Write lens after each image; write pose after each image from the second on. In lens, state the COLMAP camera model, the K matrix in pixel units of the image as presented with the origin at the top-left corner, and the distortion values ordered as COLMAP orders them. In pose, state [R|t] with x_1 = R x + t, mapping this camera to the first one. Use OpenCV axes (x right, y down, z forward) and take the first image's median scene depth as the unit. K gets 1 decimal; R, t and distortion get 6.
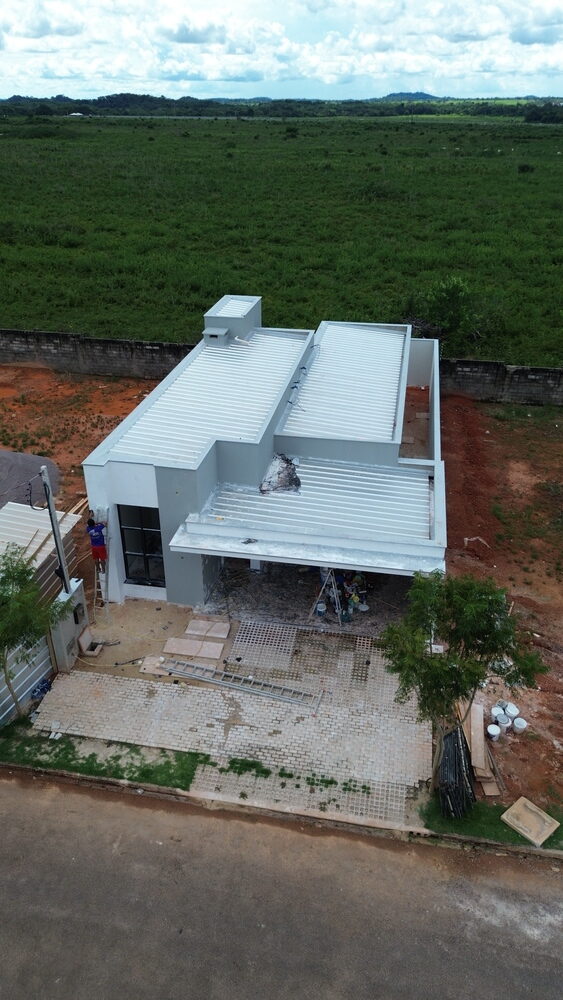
lens RADIAL K [[724.2, 0, 285.7], [0, 724.2, 499.2], [0, 0, 1]] dist [0.042327, -0.033531]
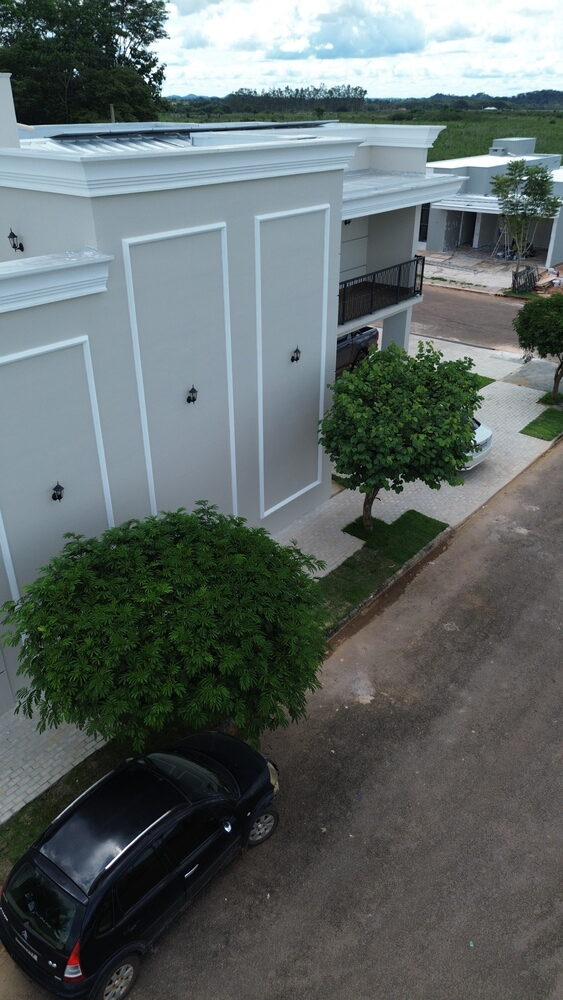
lens RADIAL K [[724.2, 0, 280.7], [0, 724.2, 499.3], [0, 0, 1]] dist [0.042327, -0.033531]
pose [[0.878123, 0.231812, -0.418525, 0.564154], [-0.231281, 0.971453, 0.052808, 0.916783], [0.418818, 0.050424, 0.906669, -1.119295]]
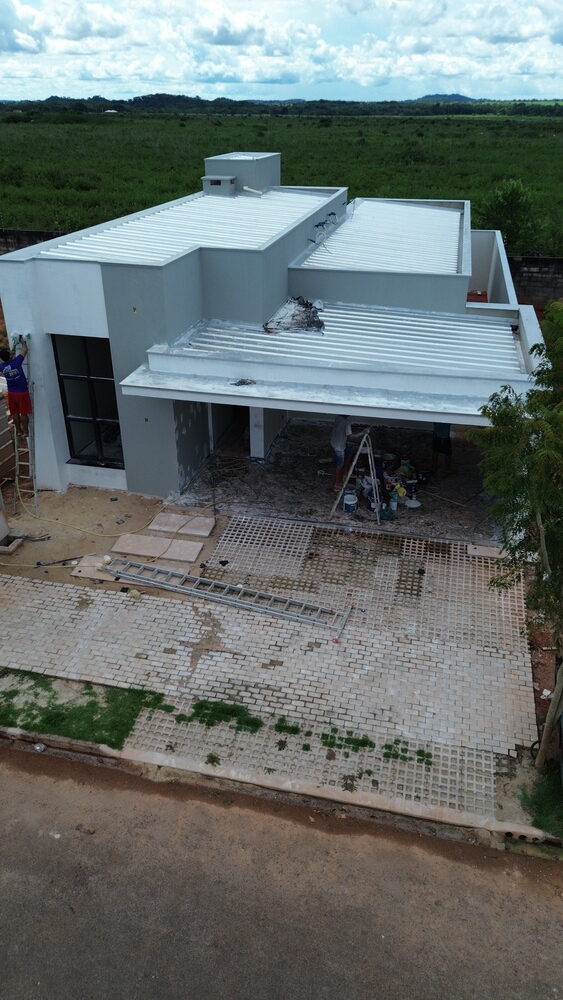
lens RADIAL K [[724.2, 0, 286.4], [0, 724.2, 502.2], [0, 0, 1]] dist [0.042327, -0.033531]
pose [[0.999150, 0.022721, -0.034392, 0.013914], [-0.022715, 0.999742, 0.000556, 0.168900], [0.034396, 0.000226, 0.999408, 0.356461]]
